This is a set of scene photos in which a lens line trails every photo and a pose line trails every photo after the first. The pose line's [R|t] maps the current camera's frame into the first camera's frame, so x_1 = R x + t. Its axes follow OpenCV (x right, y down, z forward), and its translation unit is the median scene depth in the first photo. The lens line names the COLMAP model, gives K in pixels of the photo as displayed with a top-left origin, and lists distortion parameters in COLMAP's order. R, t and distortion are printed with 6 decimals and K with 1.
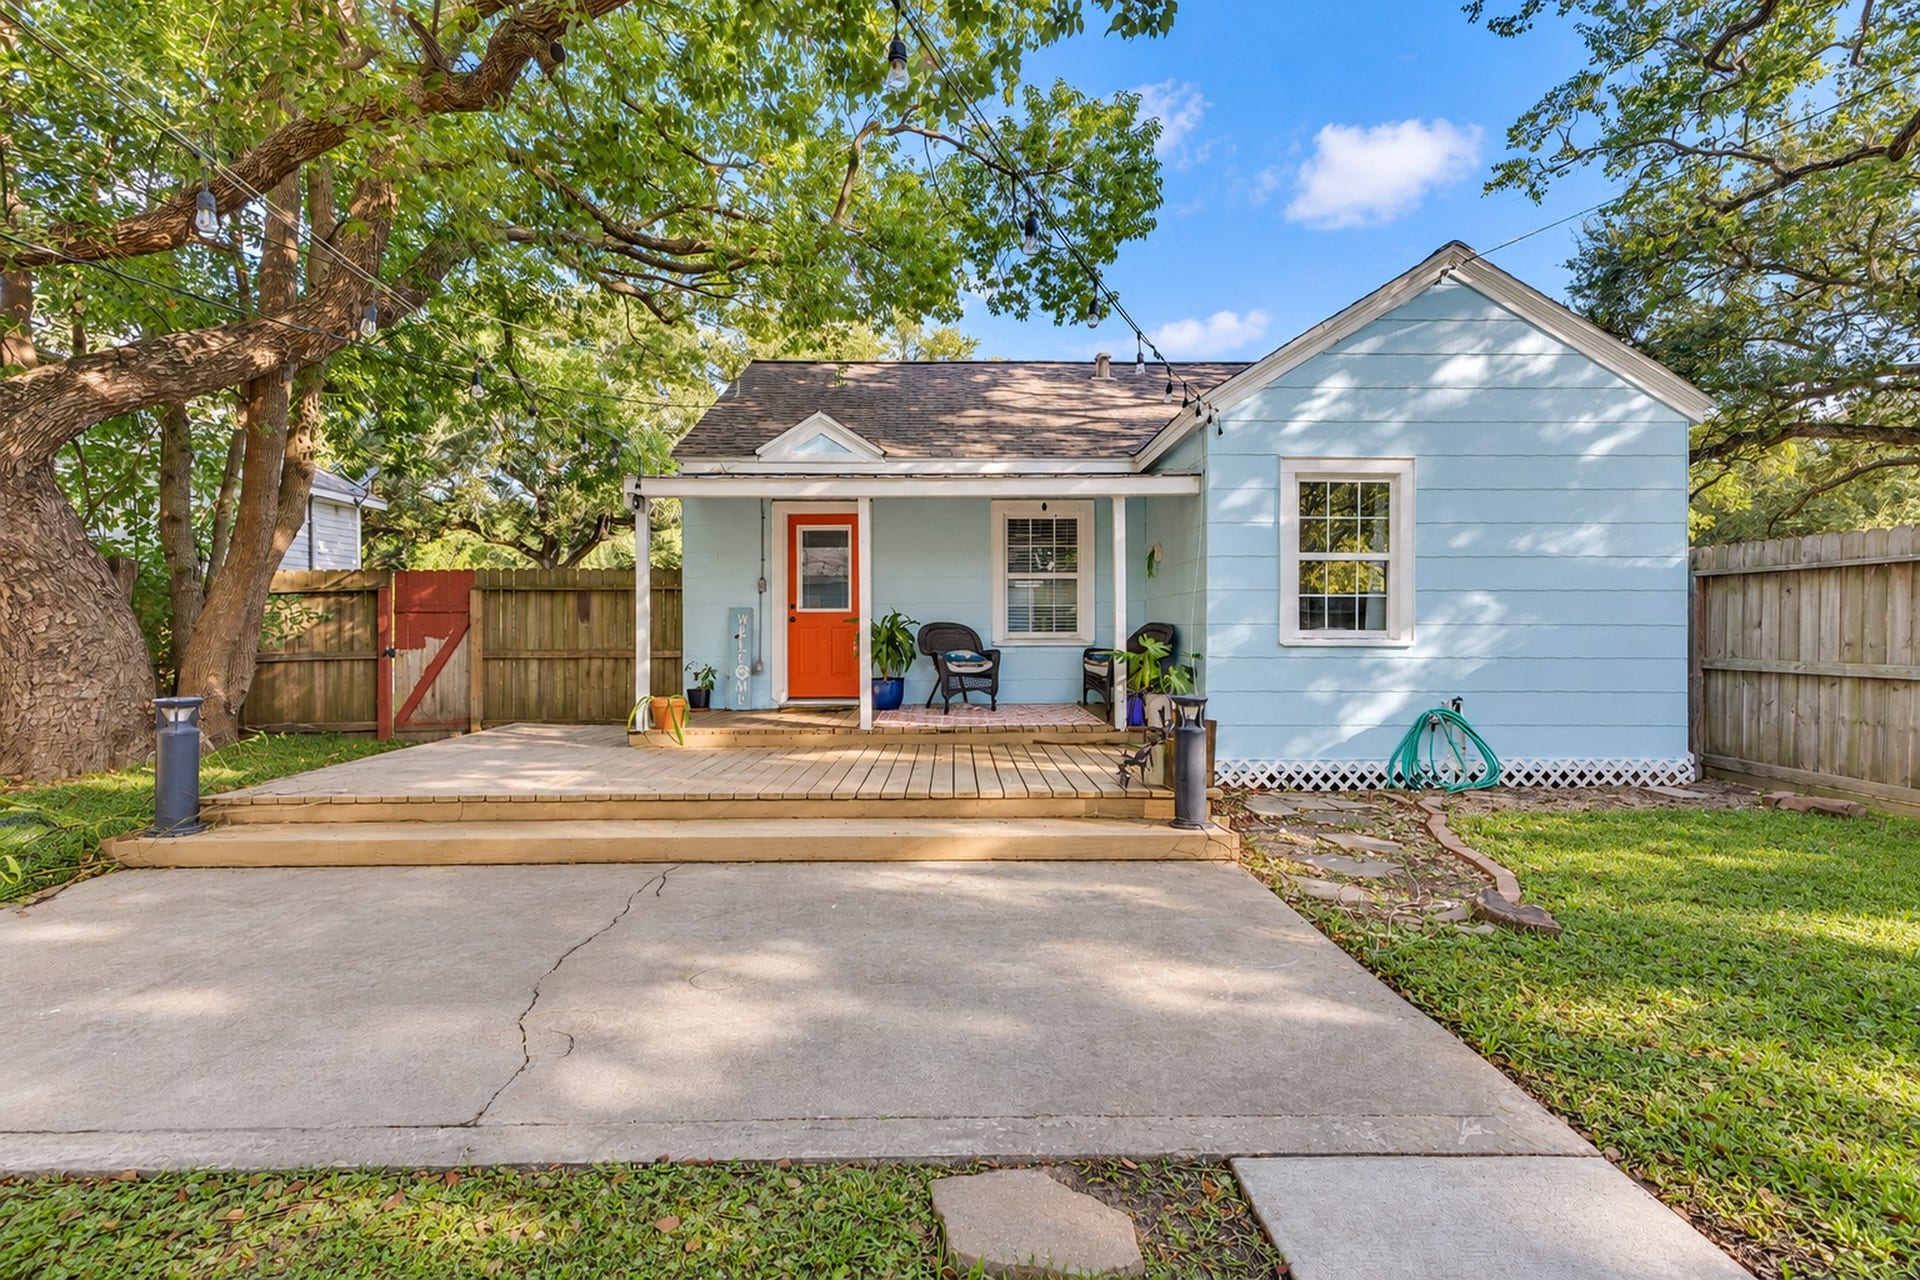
lens RADIAL K [[823.6, 0, 958.7], [0, 823.6, 636.1], [0, 0, 1]] dist [0.010470, -0.001097]
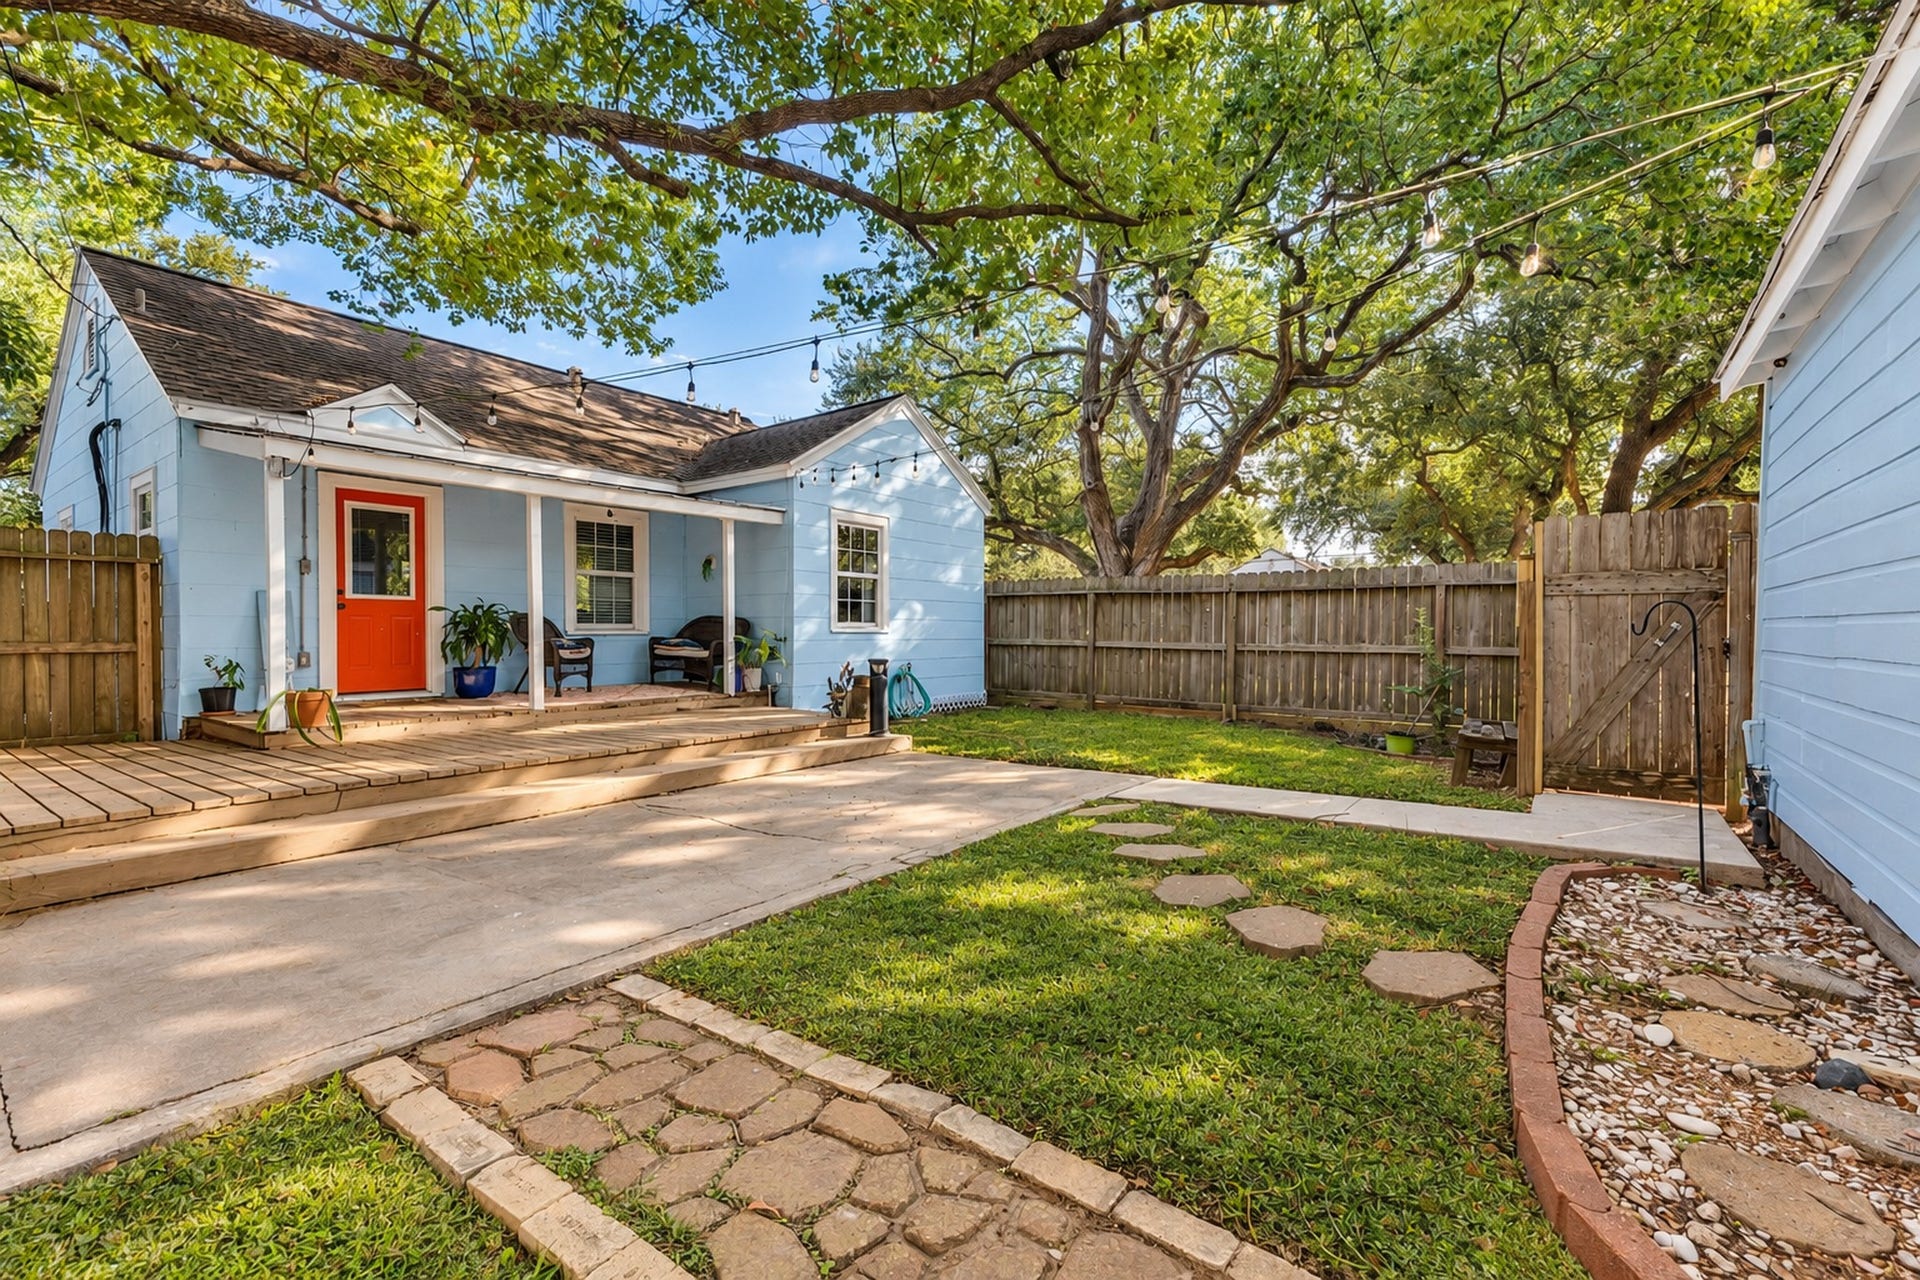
lens RADIAL K [[823.6, 0, 958.7], [0, 823.6, 636.1], [0, 0, 1]] dist [0.010470, -0.001097]
pose [[0.604402, -0.003118, 0.796674, -0.548571], [0.004435, 0.999990, 0.000550, 0.015515], [-0.796667, 0.003201, 0.604409, -0.079839]]
